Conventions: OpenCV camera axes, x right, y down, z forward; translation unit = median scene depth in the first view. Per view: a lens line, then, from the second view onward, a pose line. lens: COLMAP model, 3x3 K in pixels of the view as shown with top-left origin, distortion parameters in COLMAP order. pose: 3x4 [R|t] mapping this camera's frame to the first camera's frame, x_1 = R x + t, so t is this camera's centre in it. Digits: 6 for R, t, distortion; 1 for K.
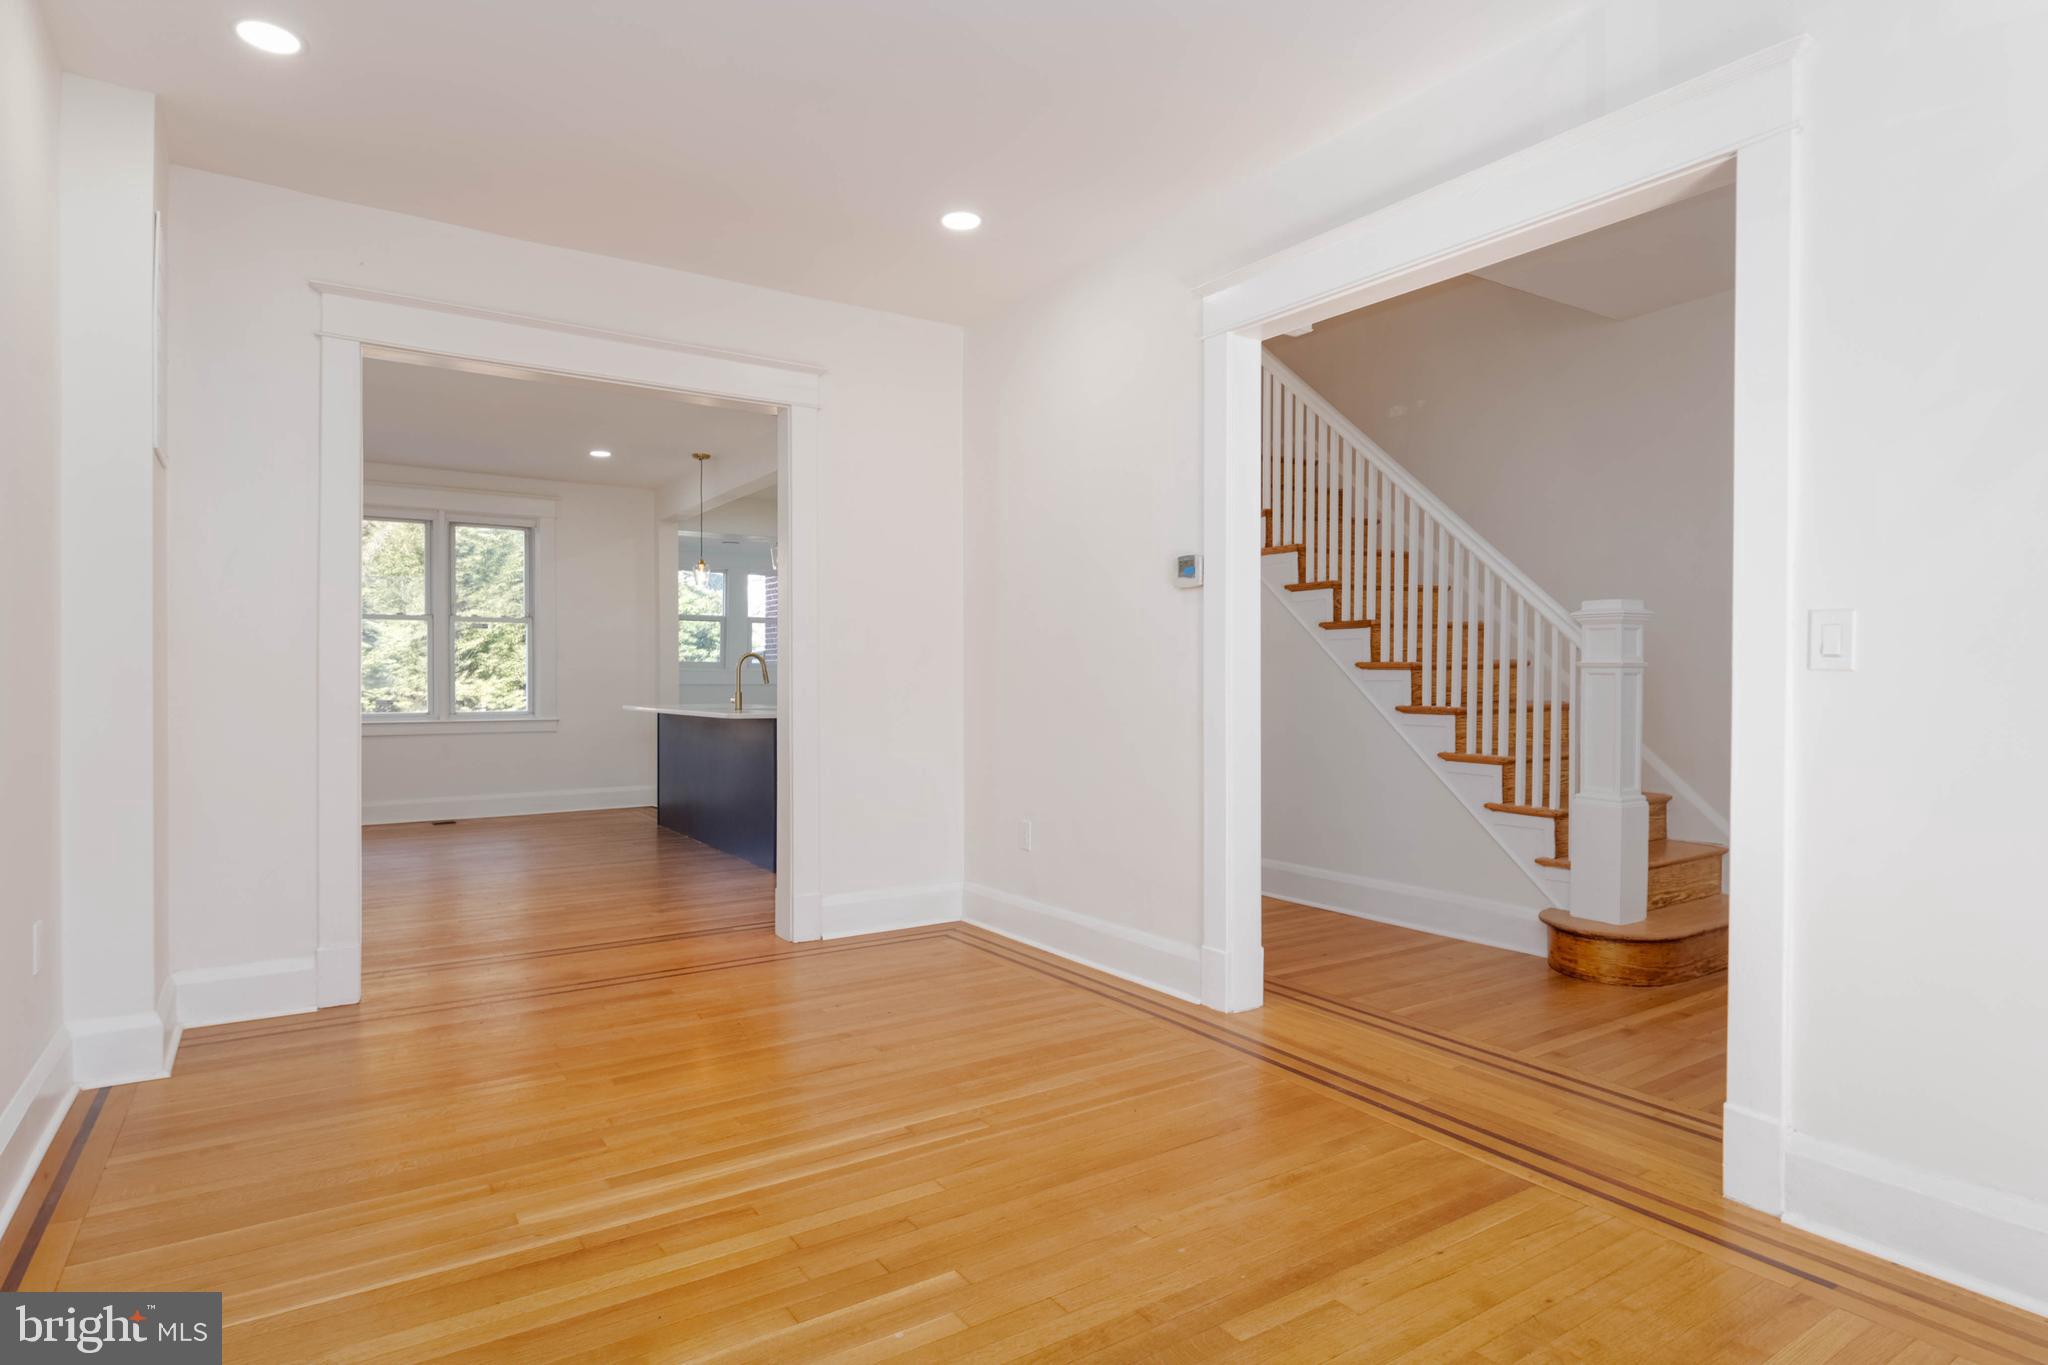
lens RADIAL K [[1096.1, 0, 1040.0], [0, 1096.1, 677.4], [0, 0, 1]] dist [0.004466, -0.002736]
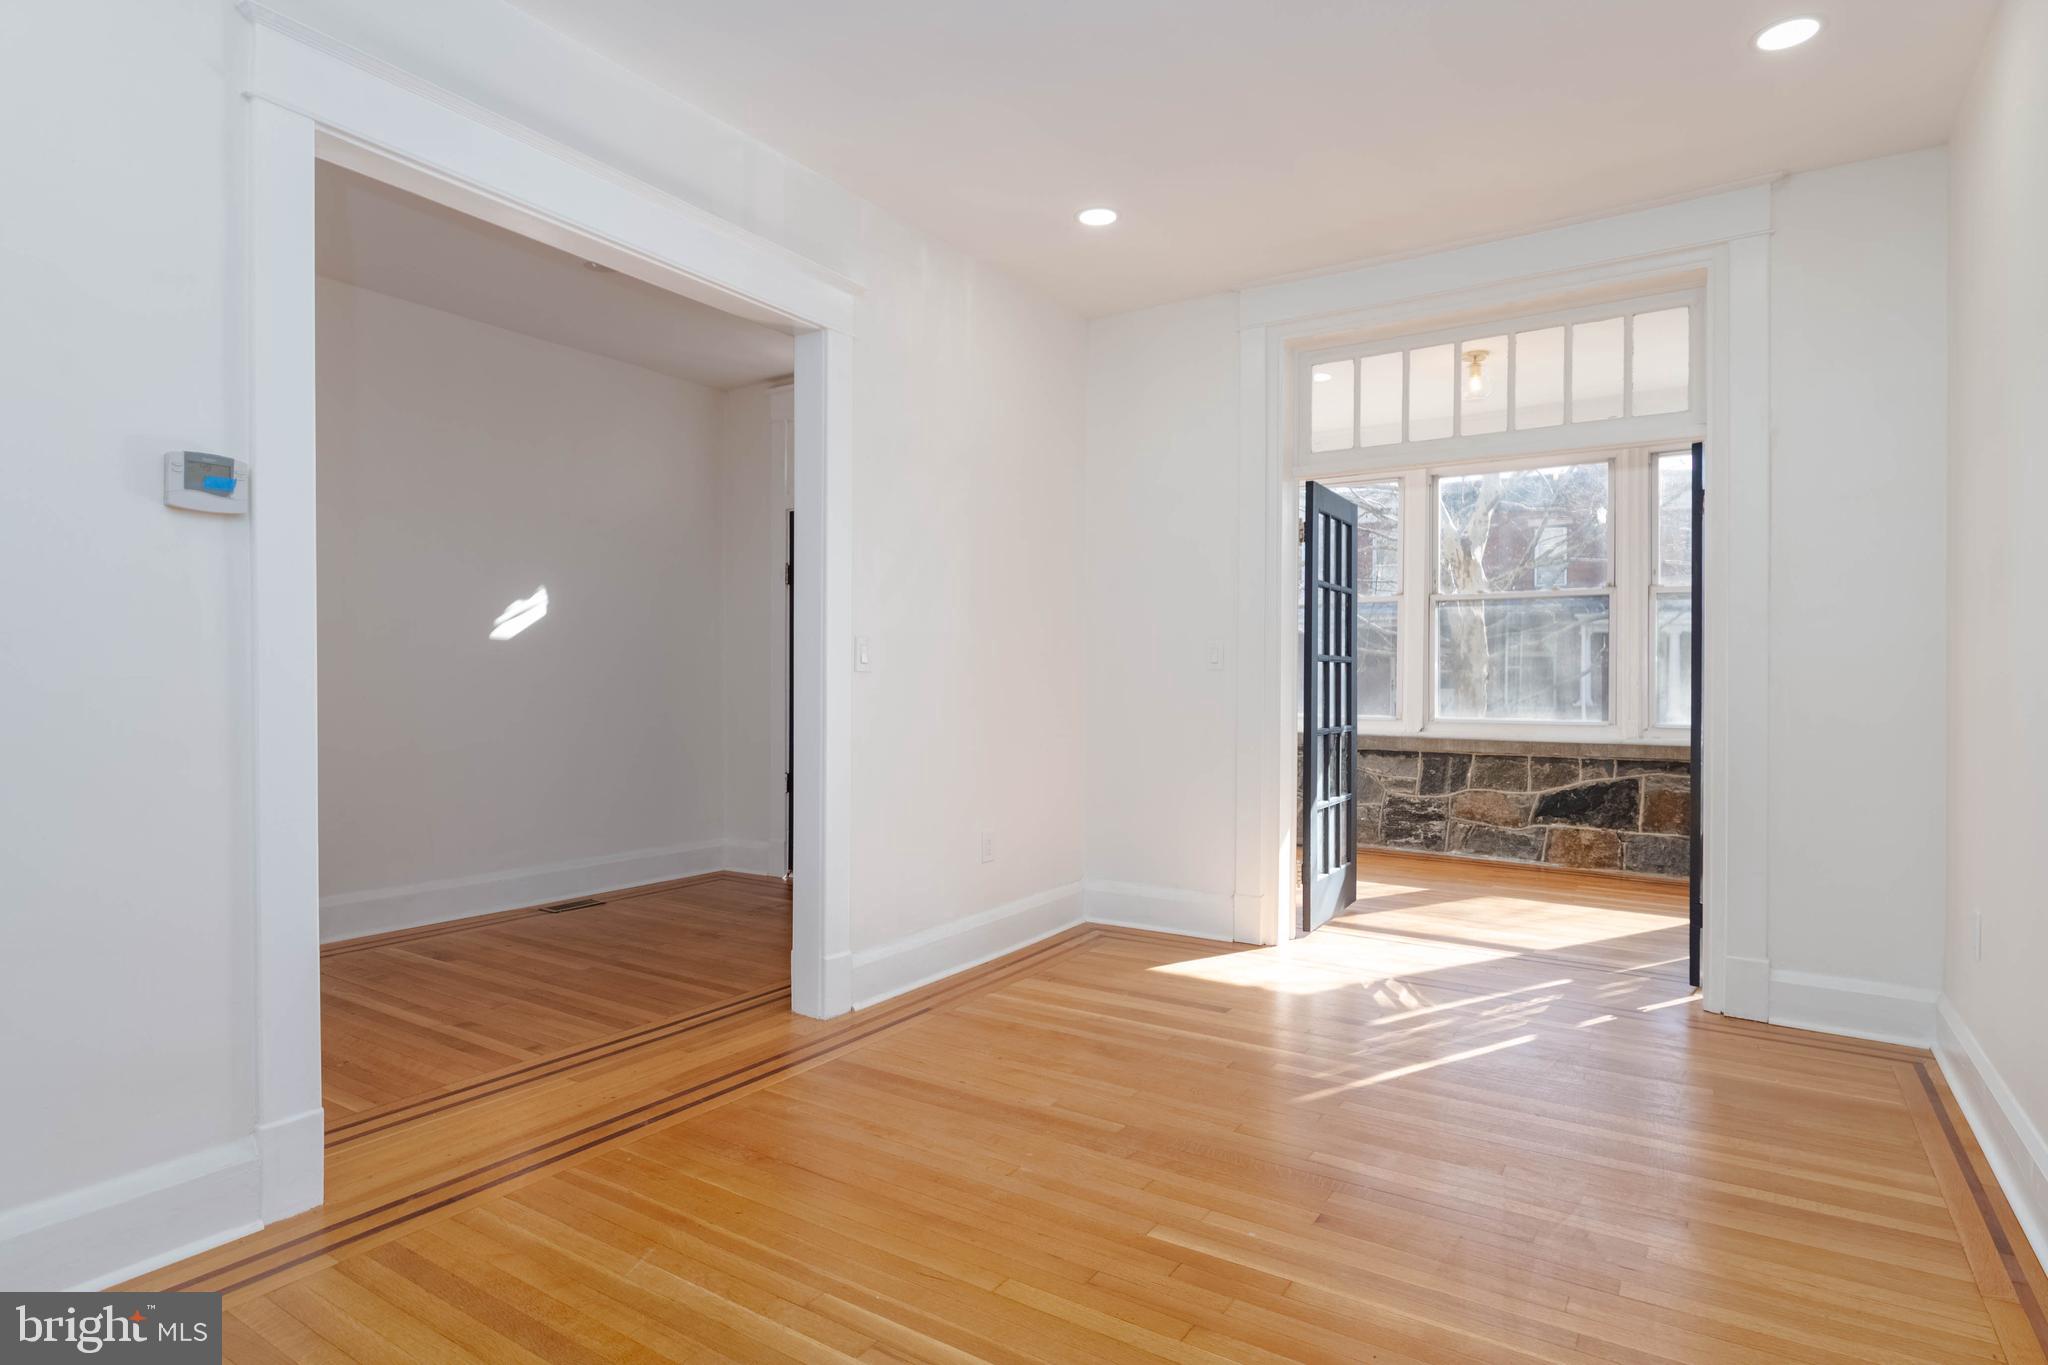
lens RADIAL K [[1096.1, 0, 1064.5], [0, 1096.1, 672.9], [0, 0, 1]] dist [0.004466, -0.002736]
pose [[-0.419454, 0.003679, 0.907769, -0.739229], [-0.006031, 0.999958, -0.006839, 0.001890], [-0.907756, -0.008343, -0.419415, 1.111633]]
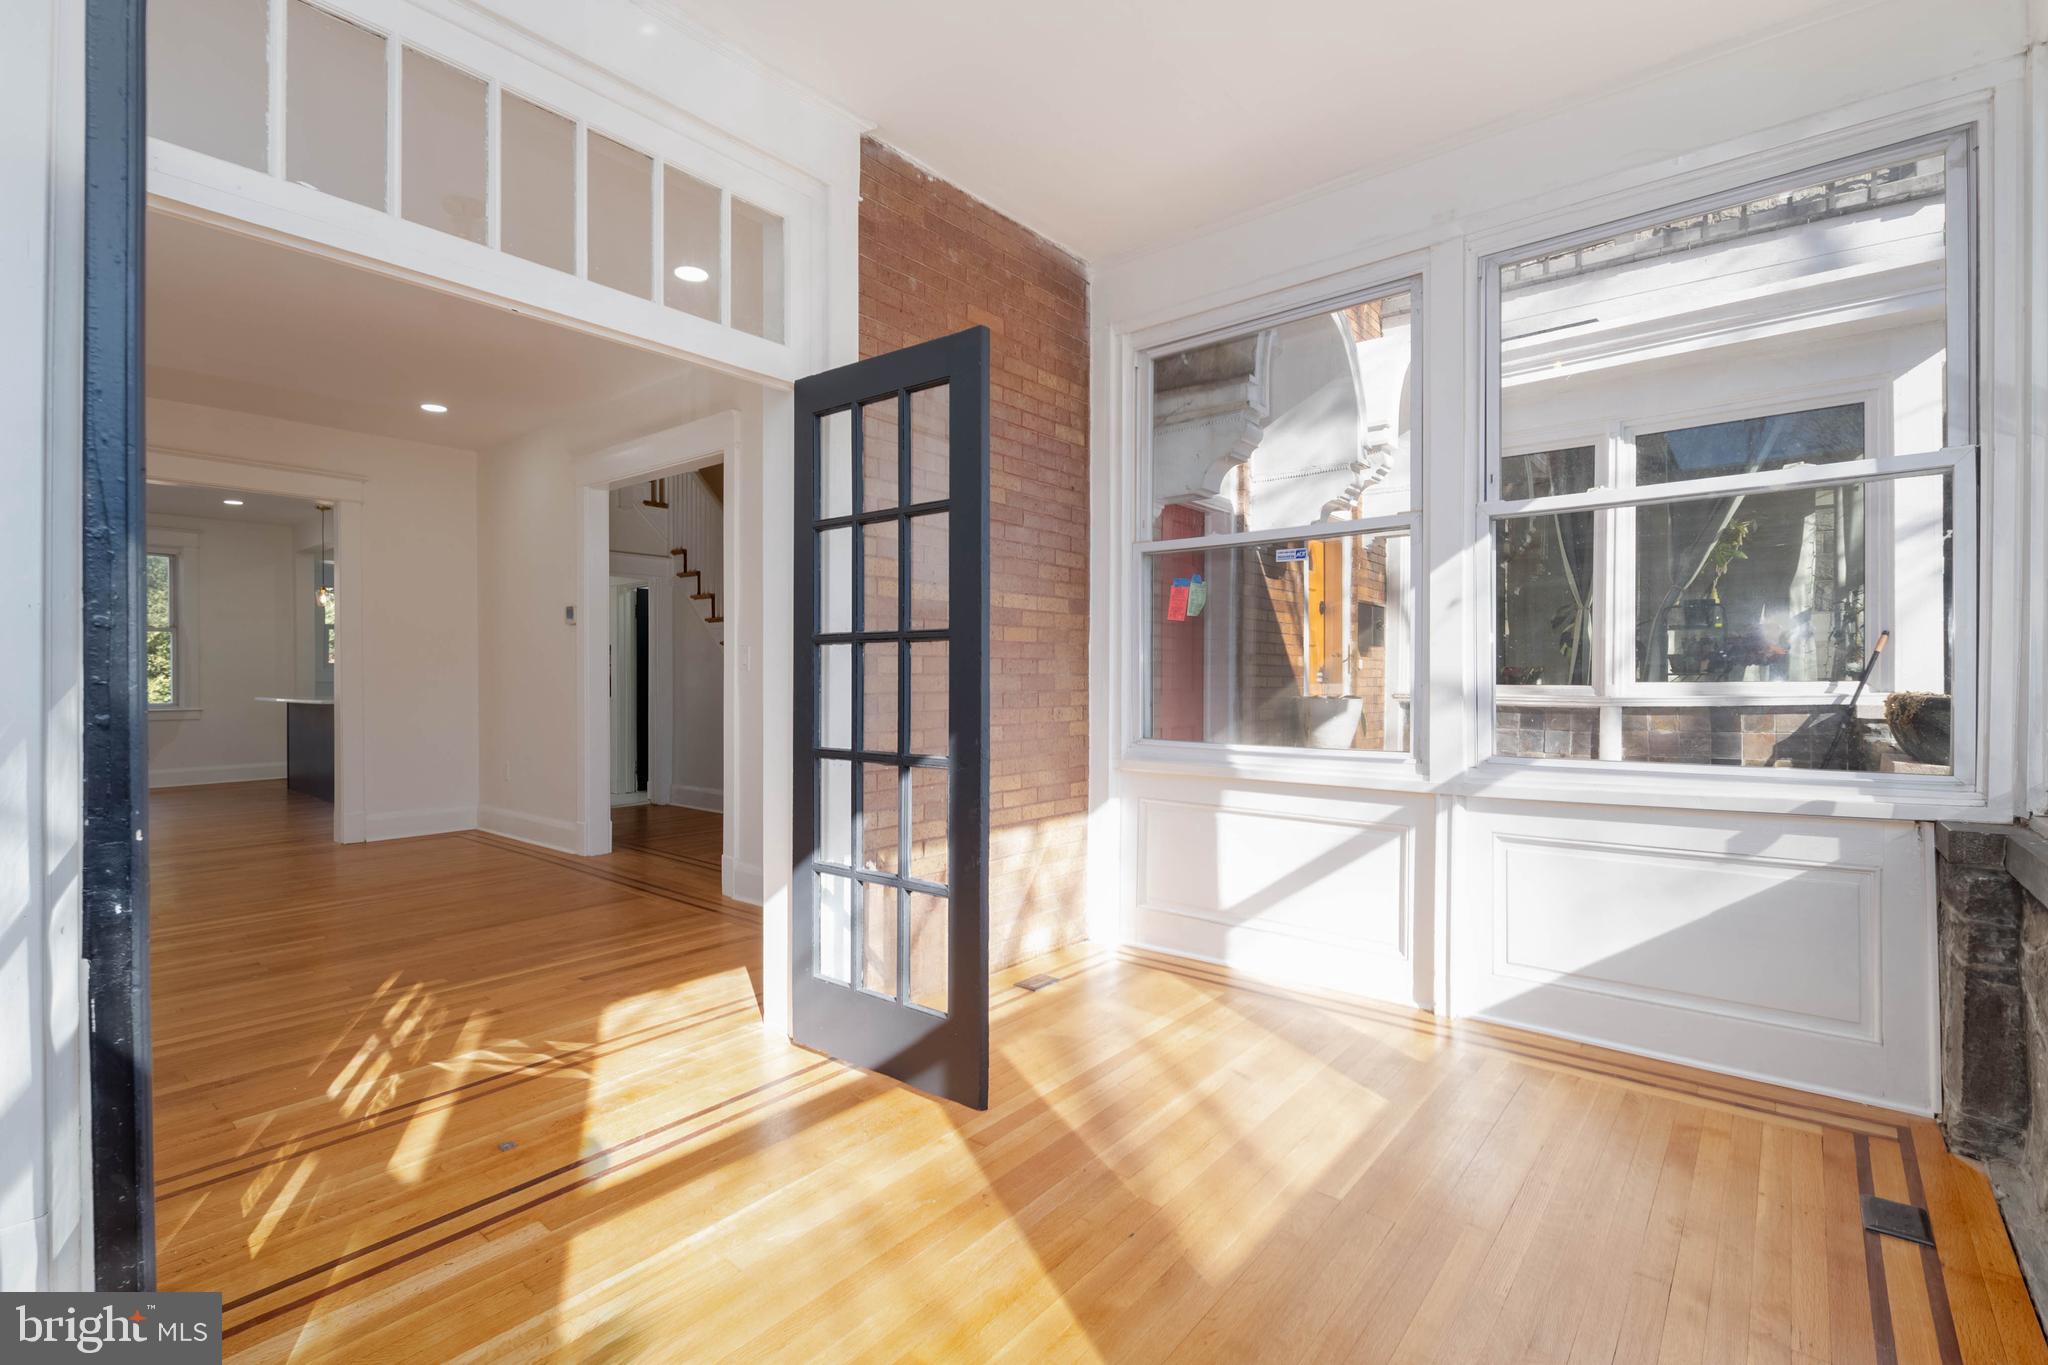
lens RADIAL K [[923.0, 0, 1026.8], [0, 923.0, 683.9], [0, 0, 1]] dist [-0.000699, 0.000035]
pose [[0.962055, -0.006157, 0.272787, 0.585123], [0.003220, 0.999932, 0.011212, 0.000480], [-0.272838, -0.009908, 0.962009, -0.882636]]
